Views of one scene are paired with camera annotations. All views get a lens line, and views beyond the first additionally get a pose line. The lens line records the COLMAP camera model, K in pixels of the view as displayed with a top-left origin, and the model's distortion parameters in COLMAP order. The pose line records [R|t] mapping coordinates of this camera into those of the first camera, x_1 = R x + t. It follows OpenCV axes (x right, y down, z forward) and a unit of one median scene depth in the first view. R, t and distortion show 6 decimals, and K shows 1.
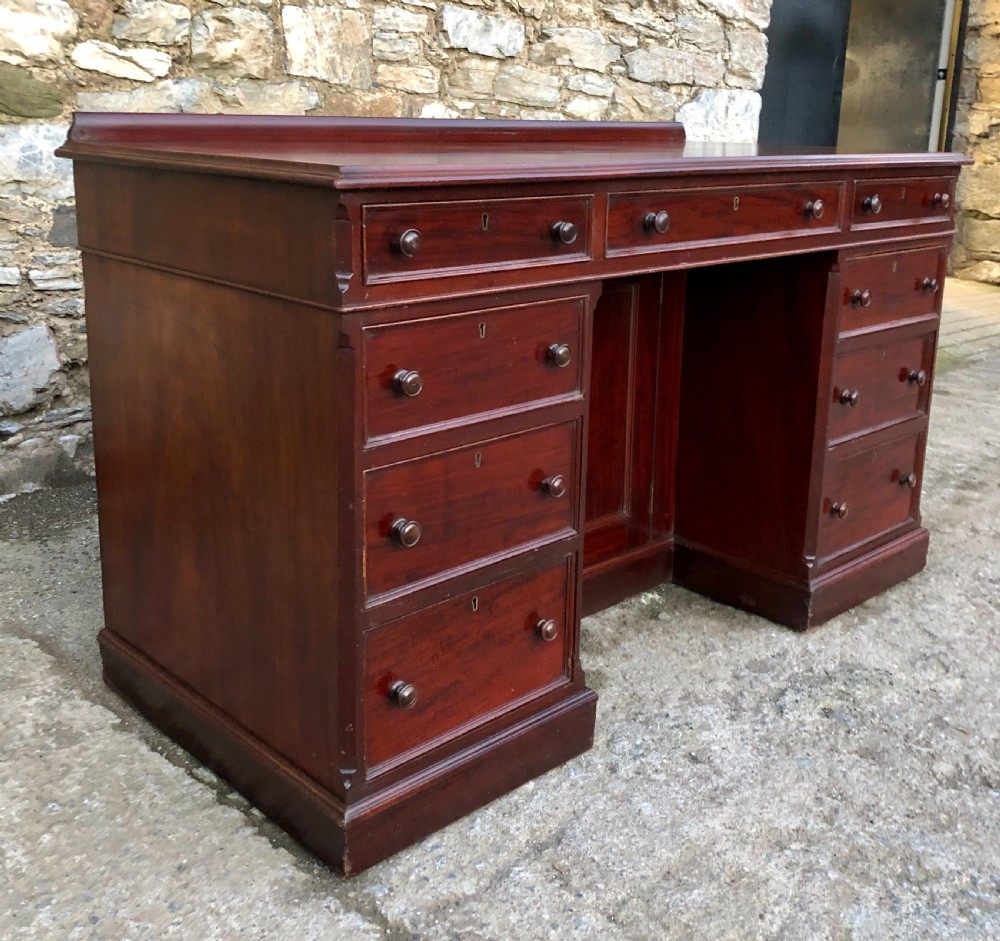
lens RADIAL K [[1130.4, 0, 507.5], [0, 1130.4, 383.1], [0, 0, 1]] dist [0.067149, -0.148988]
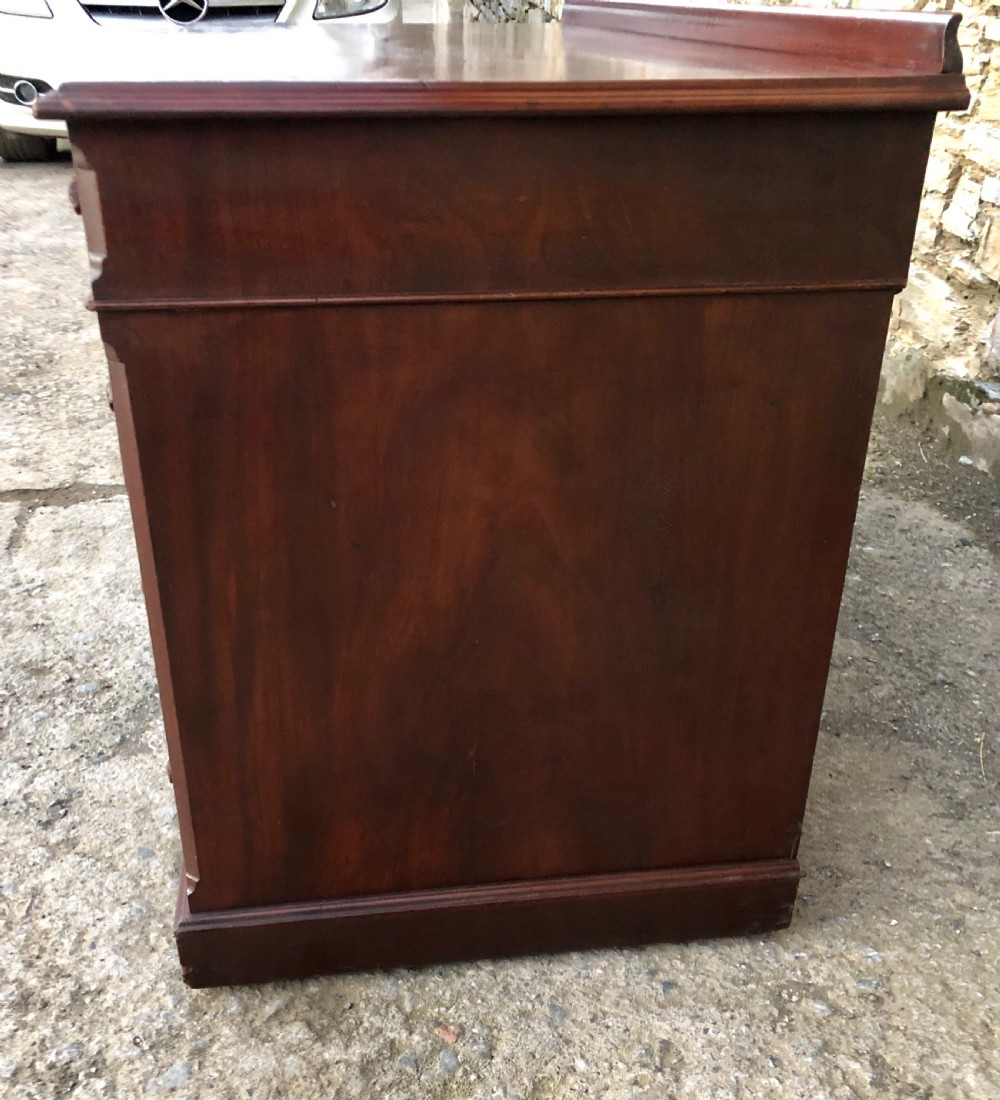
lens RADIAL K [[1174.6, 0, 497.7], [0, 1174.6, 663.9], [0, 0, 1]] dist [0.016823, -0.002238]
pose [[-0.574661, 0.384220, -0.722592, 0.548508], [-0.209779, 0.784286, 0.583856, -0.253107], [0.791048, 0.487104, -0.370097, 1.111792]]
